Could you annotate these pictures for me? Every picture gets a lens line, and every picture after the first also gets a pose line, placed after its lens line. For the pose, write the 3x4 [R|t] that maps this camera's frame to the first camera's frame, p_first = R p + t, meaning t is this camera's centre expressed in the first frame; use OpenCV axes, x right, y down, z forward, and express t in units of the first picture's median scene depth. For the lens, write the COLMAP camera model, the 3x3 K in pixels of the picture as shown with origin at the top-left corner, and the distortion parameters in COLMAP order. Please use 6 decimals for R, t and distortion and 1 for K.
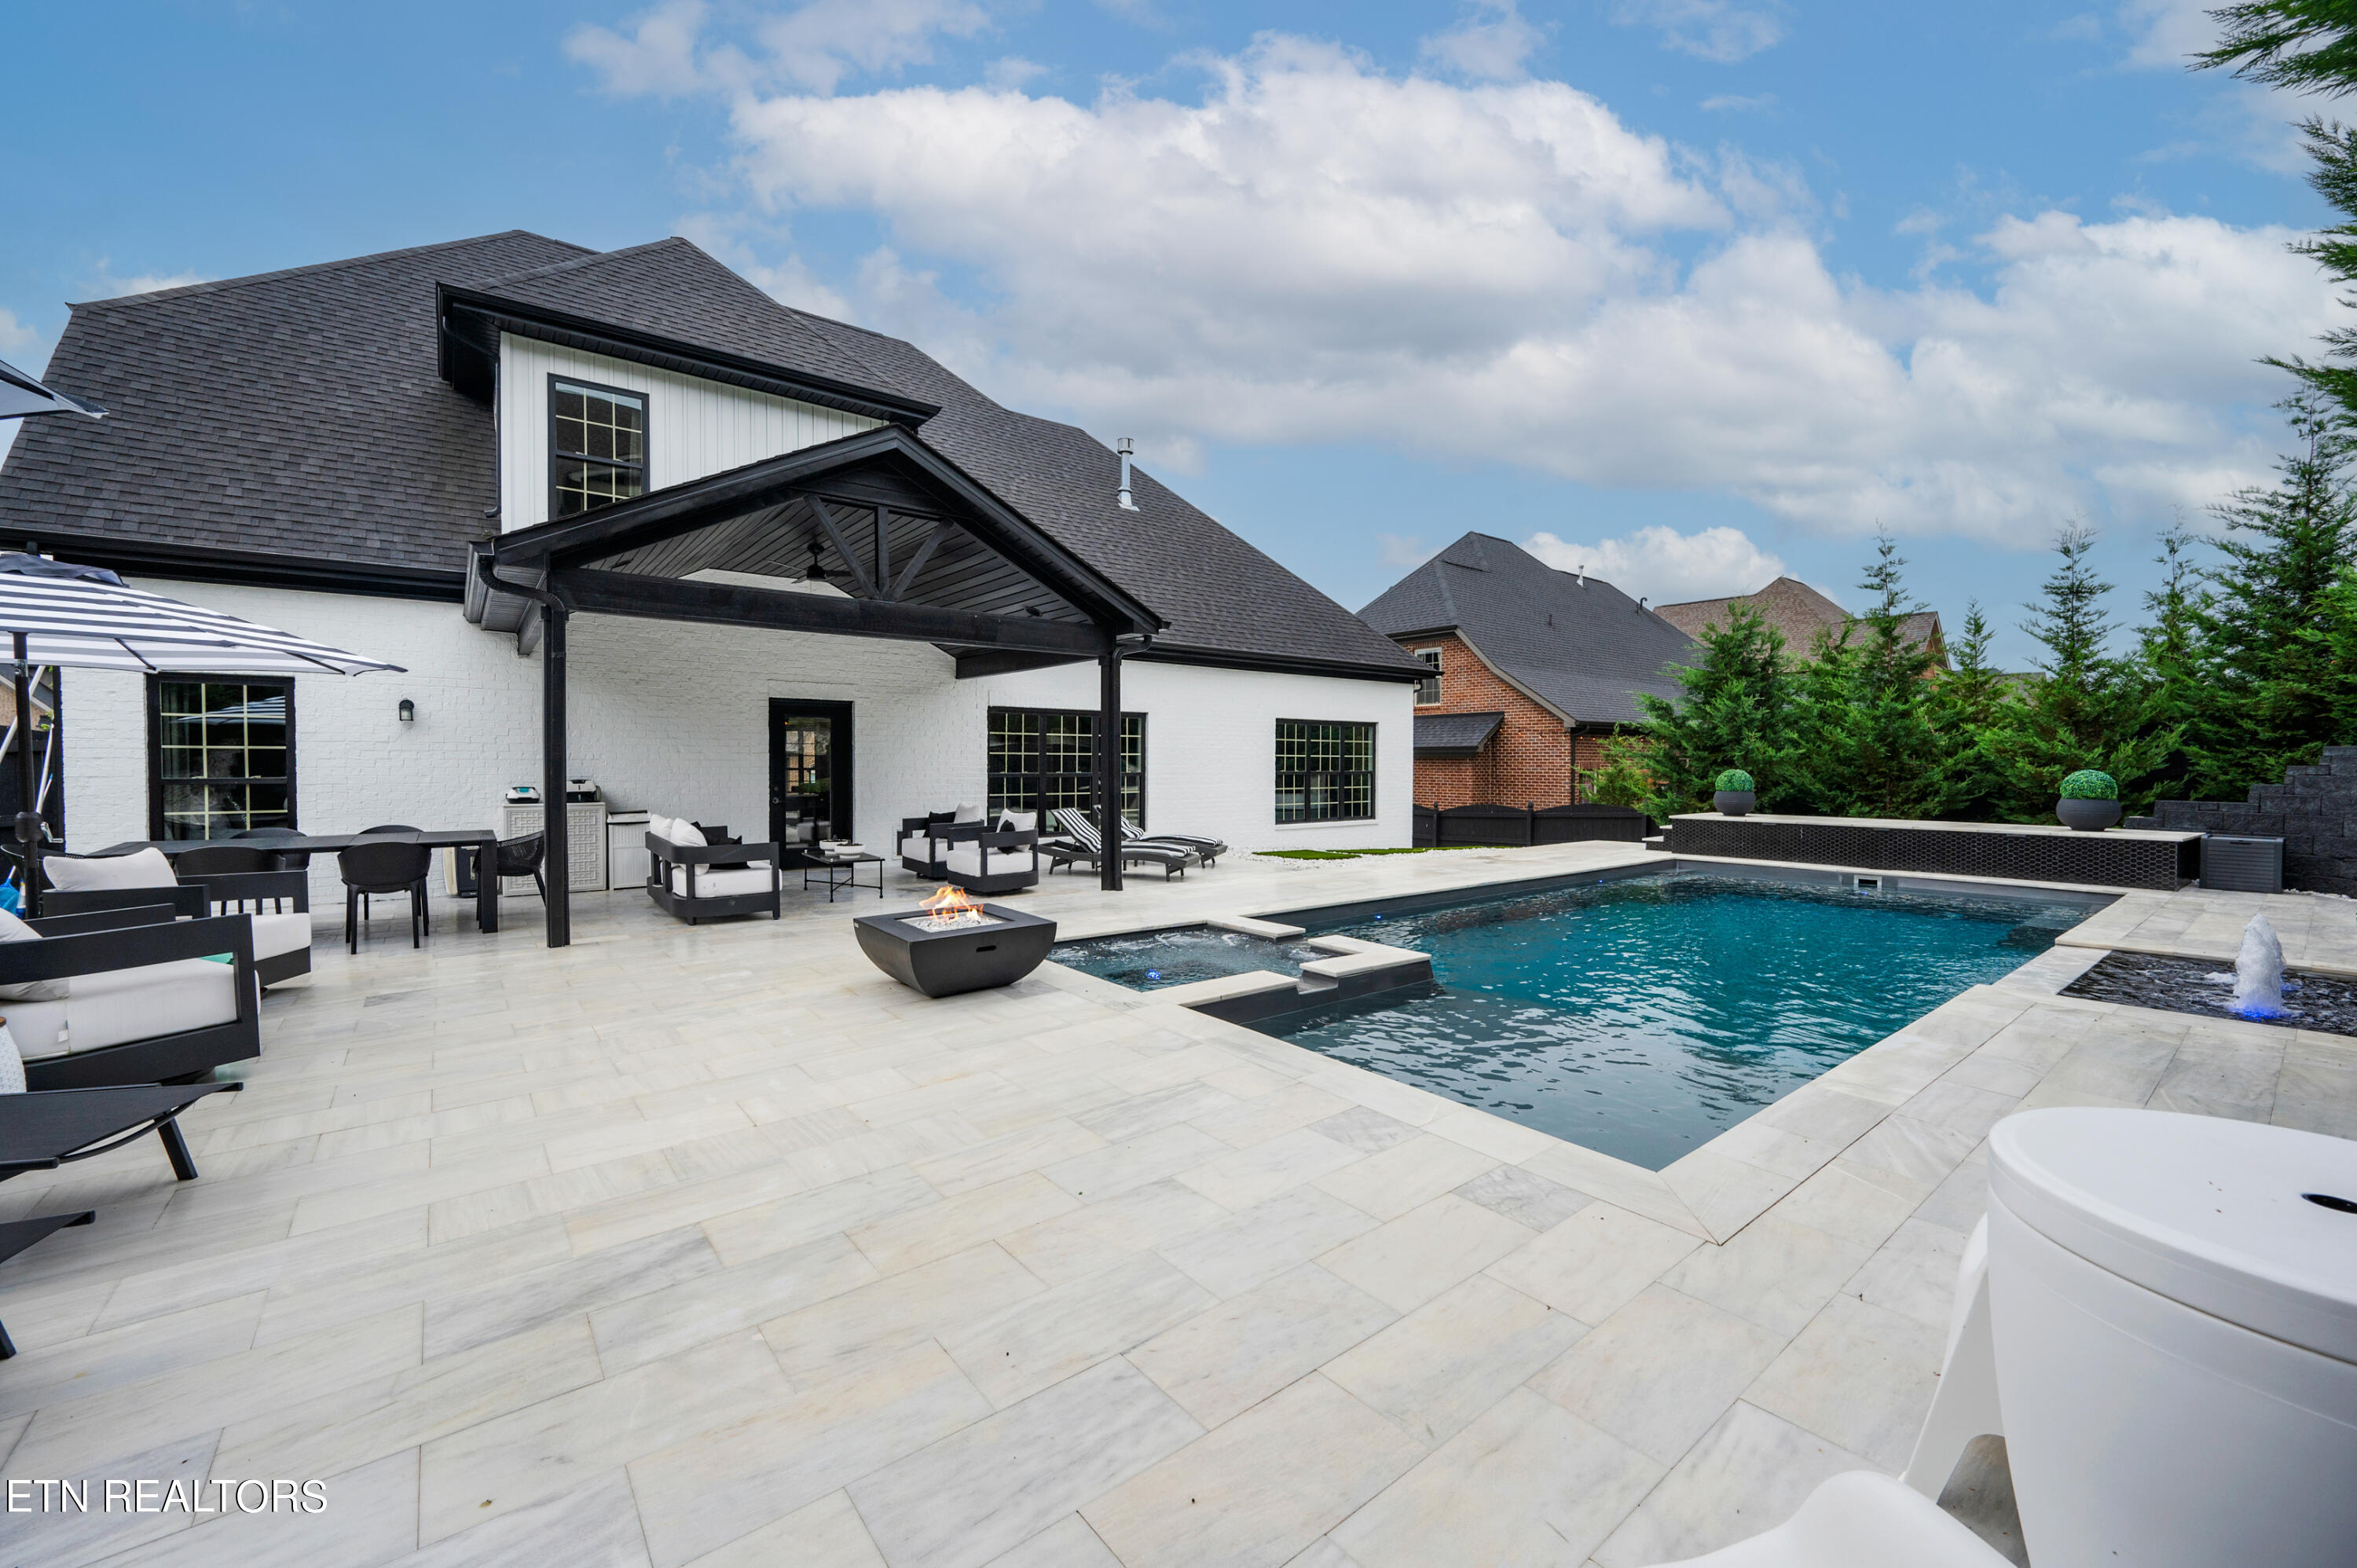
lens RADIAL K [[940.6, 0, 1182.0], [0, 940.6, 776.5], [0, 0, 1]] dist [-0.002216, -0.000383]
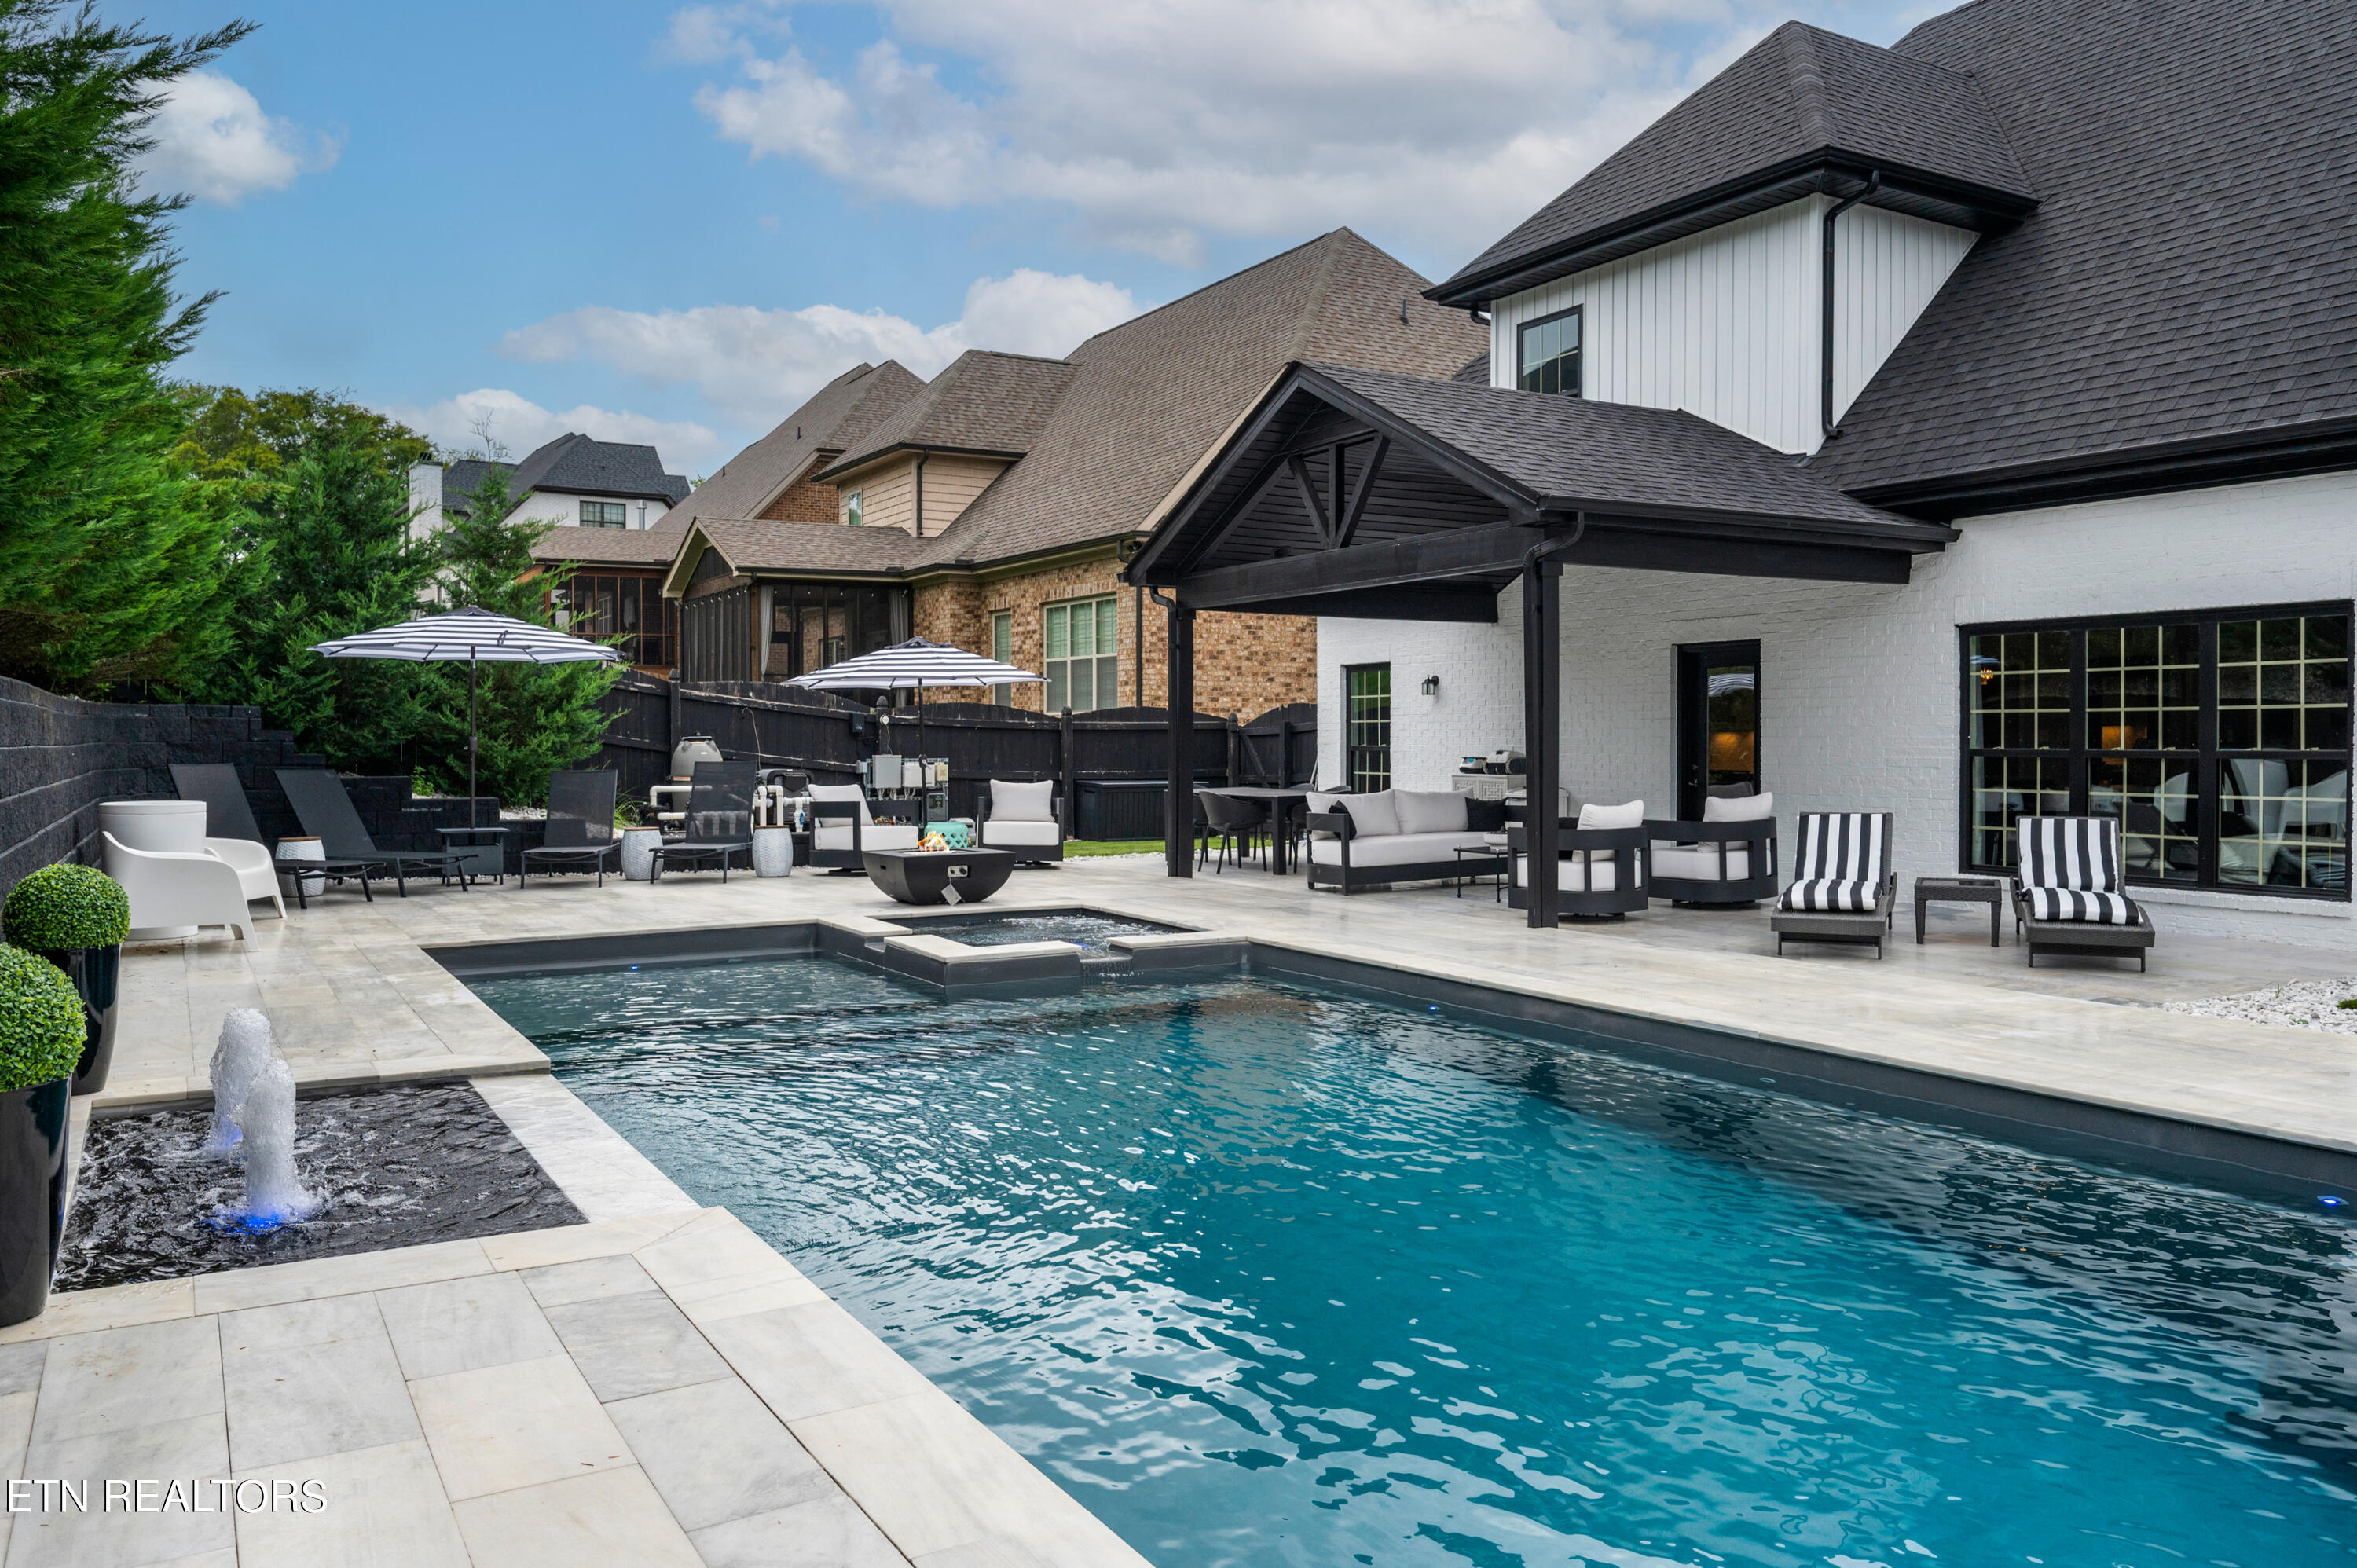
lens RADIAL K [[1745.8, 0, 1178.5], [0, 1745.8, 784.0], [0, 0, 1]] dist [-0.000124, -0.000399]
pose [[-0.143243, 0.026221, -0.989340, 1.186288], [-0.010387, 0.999554, 0.027996, -0.008764], [0.989633, 0.014287, -0.142907, 0.954205]]
